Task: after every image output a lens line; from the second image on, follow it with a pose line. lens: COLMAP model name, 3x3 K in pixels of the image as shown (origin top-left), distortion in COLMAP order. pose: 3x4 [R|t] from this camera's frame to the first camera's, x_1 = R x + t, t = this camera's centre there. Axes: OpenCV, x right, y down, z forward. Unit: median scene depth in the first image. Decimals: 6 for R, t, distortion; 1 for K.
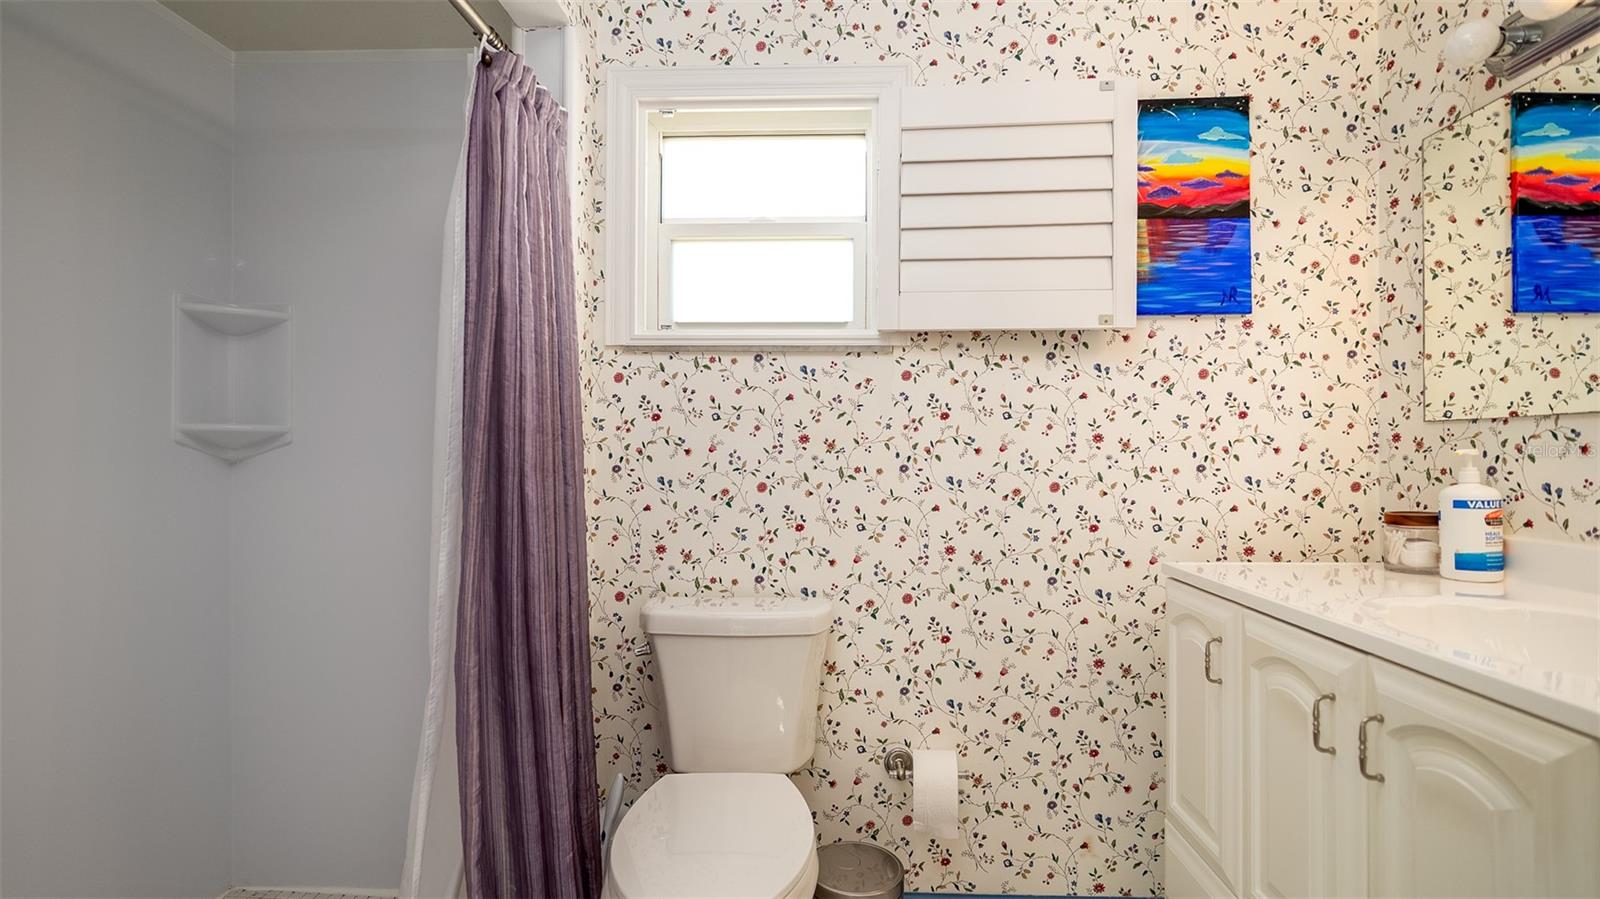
lens RADIAL K [[741.9, 0, 799.5], [0, 741.9, 449.5], [0, 0, 1]] dist [-0.002412, 0.000424]
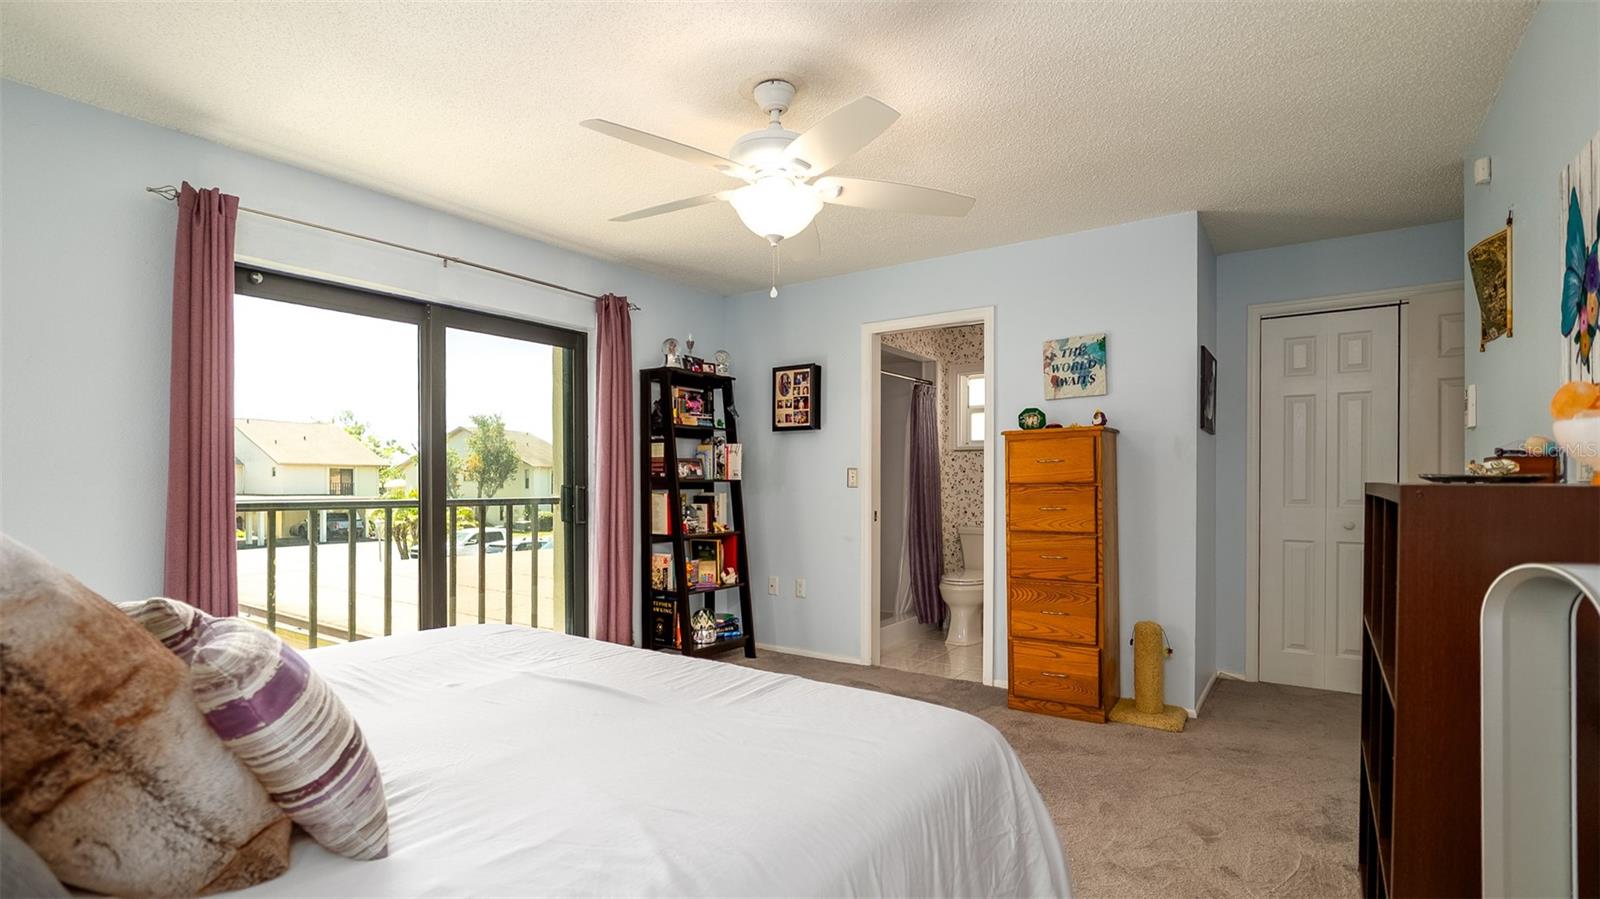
lens RADIAL K [[743.4, 0, 798.5], [0, 743.4, 481.4], [0, 0, 1]] dist [-0.000610, 0.000078]
pose [[0.850971, -0.001070, -0.525211, 0.897881], [0.003296, 0.999989, 0.003303, -0.013879], [0.525202, -0.004542, 0.850966, -2.145199]]
